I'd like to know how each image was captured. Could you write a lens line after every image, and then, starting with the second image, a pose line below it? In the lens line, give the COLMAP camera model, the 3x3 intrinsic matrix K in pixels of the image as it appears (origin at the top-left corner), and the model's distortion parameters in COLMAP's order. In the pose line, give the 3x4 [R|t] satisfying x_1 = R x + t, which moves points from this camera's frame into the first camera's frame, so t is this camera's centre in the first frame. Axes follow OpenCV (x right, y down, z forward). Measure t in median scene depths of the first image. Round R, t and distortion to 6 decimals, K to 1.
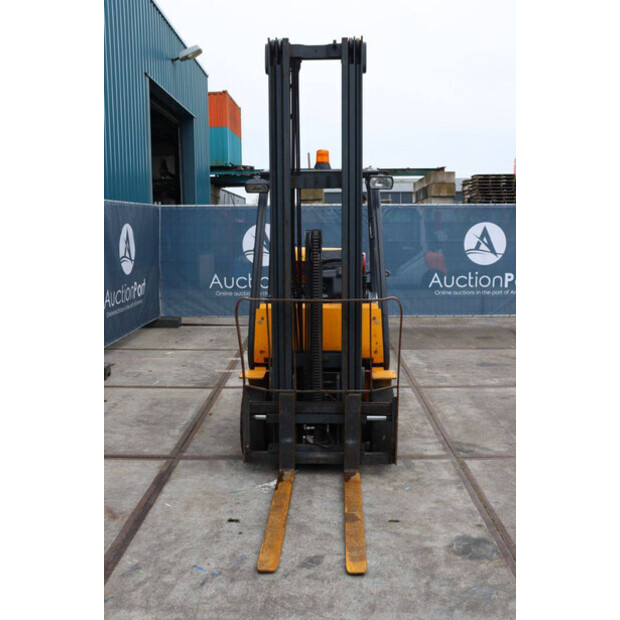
lens RADIAL K [[643.8, 0, 310.0], [0, 643.8, 310.0], [0, 0, 1]] dist [-0.085706, 0.130977]
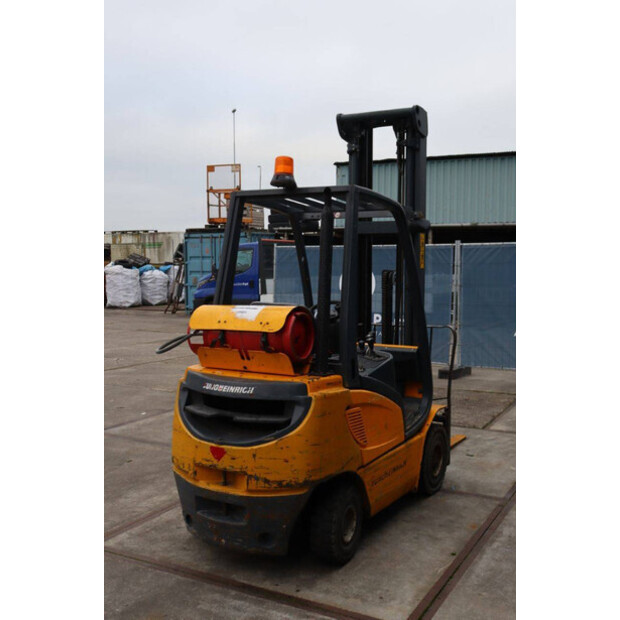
lens RADIAL K [[699.2, 0, 310.0], [0, 699.2, 310.0], [0, 0, 1]] dist [-0.016515, -0.002455]
pose [[-0.887857, -0.030856, 0.459084, -0.462845], [0.060053, 0.981443, 0.182107, -0.297600], [-0.456184, 0.189254, -0.869528, 2.203062]]
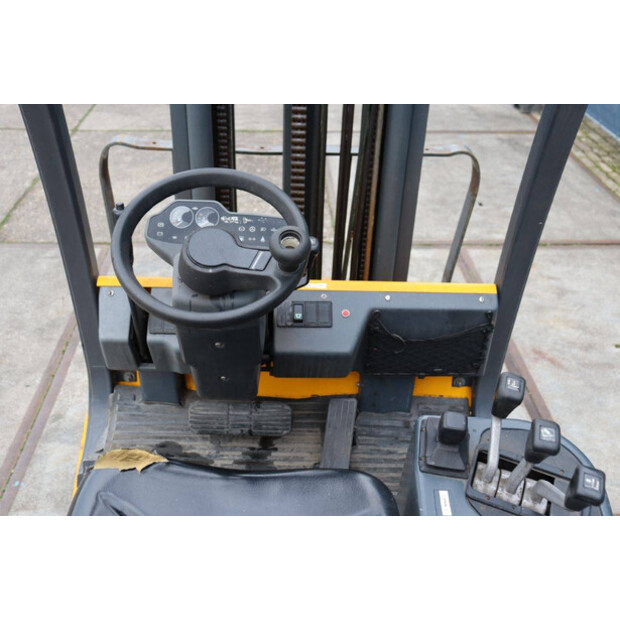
lens RADIAL K [[643.8, 0, 310.0], [0, 643.8, 310.0], [0, 0, 1]] dist [-0.085706, 0.130977]
pose [[-0.997744, 0.012668, -0.065923, 0.028860], [-0.033921, 0.752288, 0.657961, -0.204773], [0.057928, 0.658713, -0.750161, 1.343518]]
